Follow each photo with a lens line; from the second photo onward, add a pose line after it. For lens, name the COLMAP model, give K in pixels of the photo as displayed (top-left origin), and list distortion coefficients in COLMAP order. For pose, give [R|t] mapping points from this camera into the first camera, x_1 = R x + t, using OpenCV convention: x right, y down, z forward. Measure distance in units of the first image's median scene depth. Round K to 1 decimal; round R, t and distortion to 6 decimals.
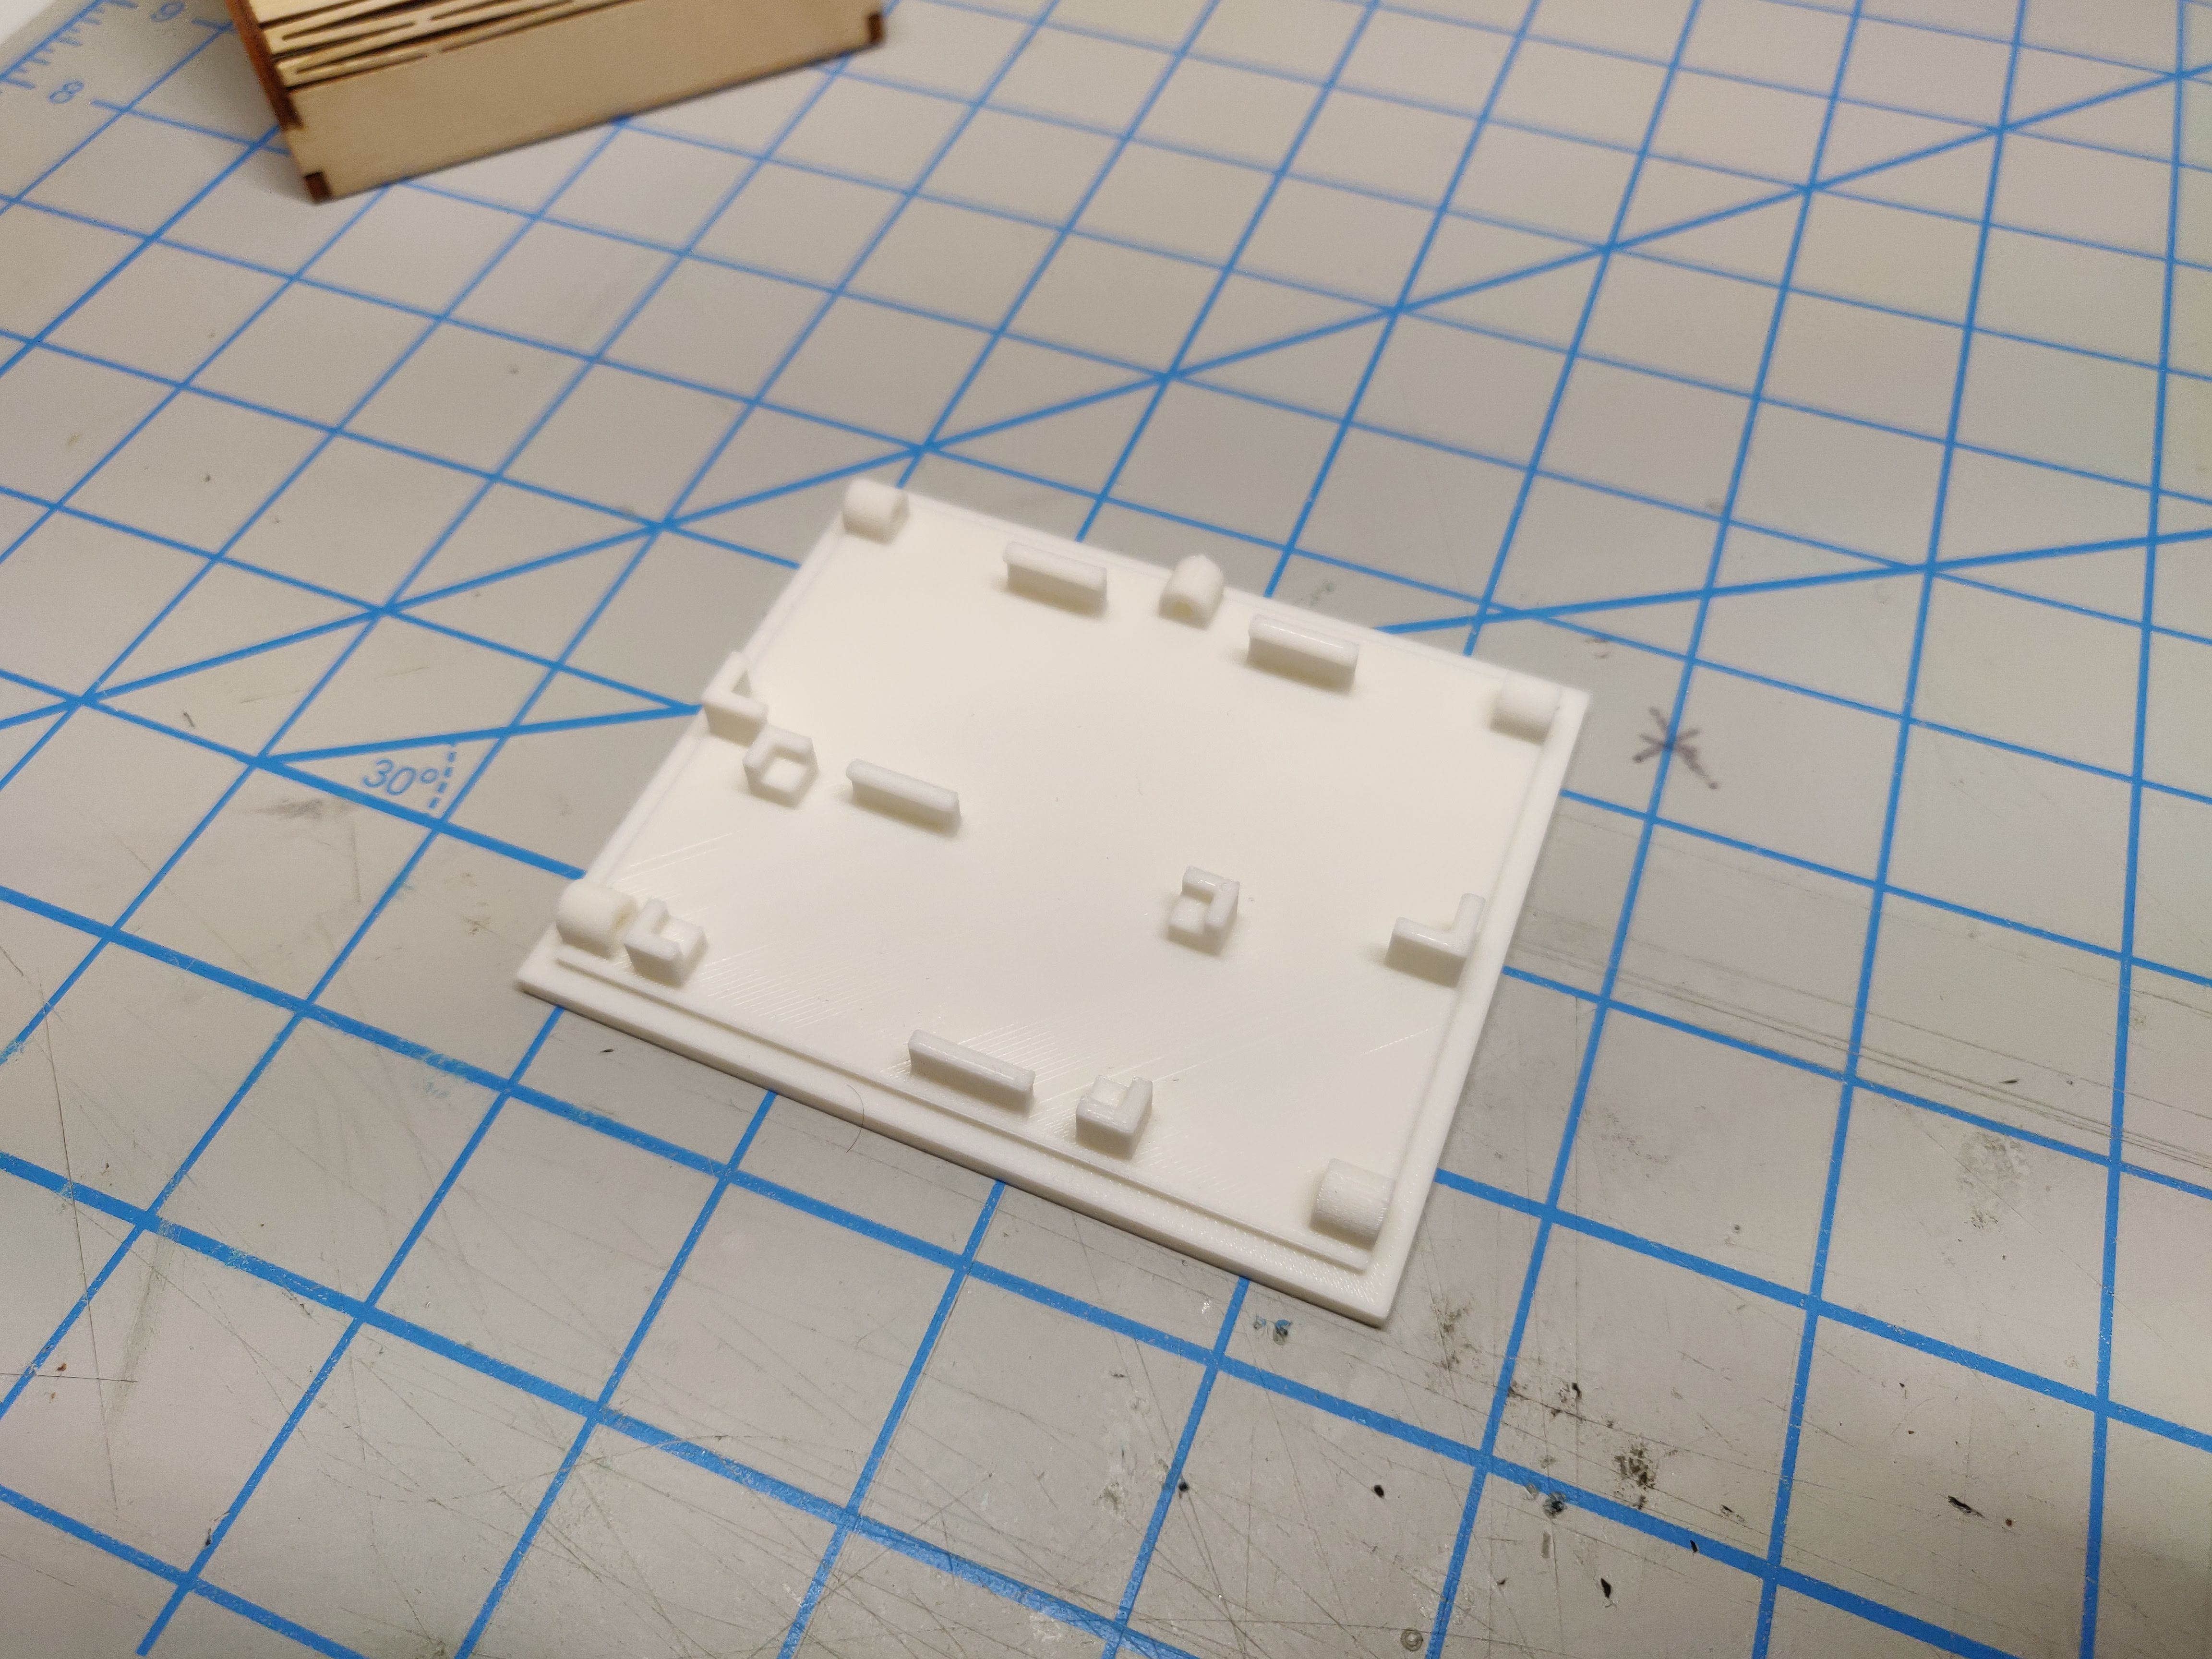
lens RADIAL K [[1656.7, 0, 1106.0], [0, 1656.7, 829.5], [0, 0, 1]] dist [-0.083130, 0.097694]
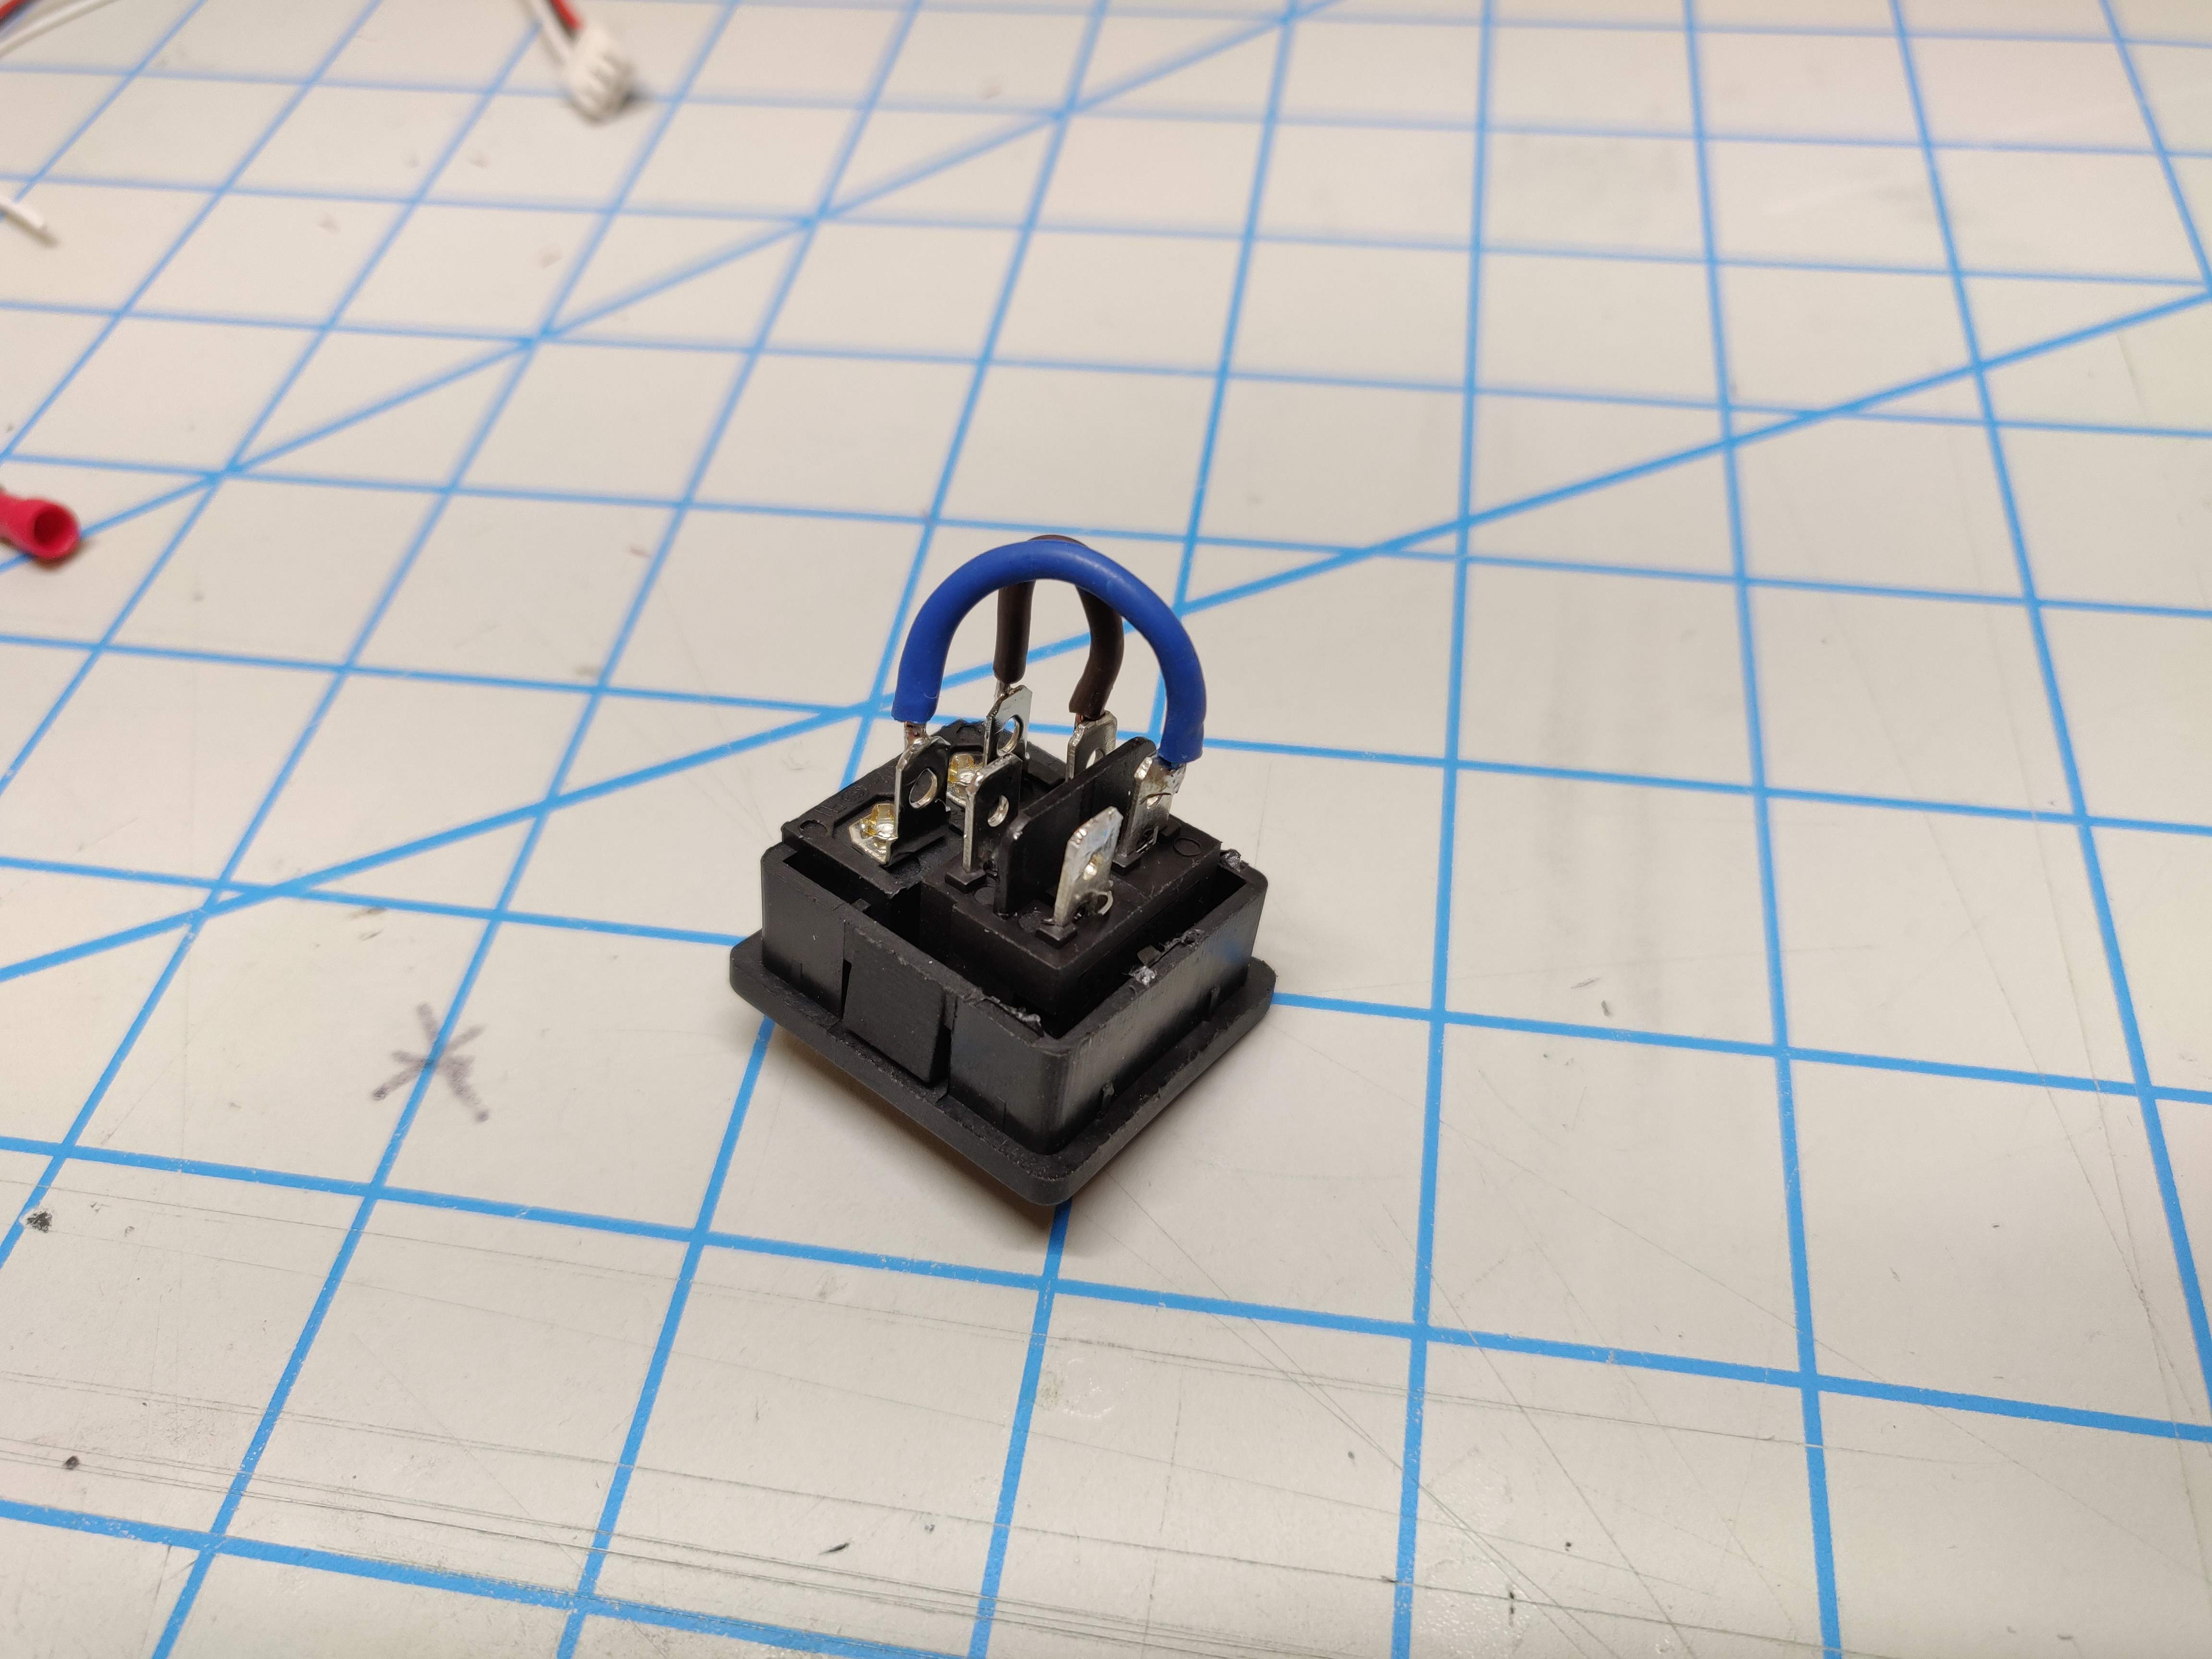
lens RADIAL K [[1656.7, 0, 1106.0], [0, 1656.7, 829.5], [0, 0, 1]] dist [-0.083130, 0.097694]
pose [[0.974747, -0.193103, 0.112155, 0.618534], [0.199102, 0.978949, -0.044904, -0.066016], [-0.101123, 0.066100, 0.992676, 0.333687]]
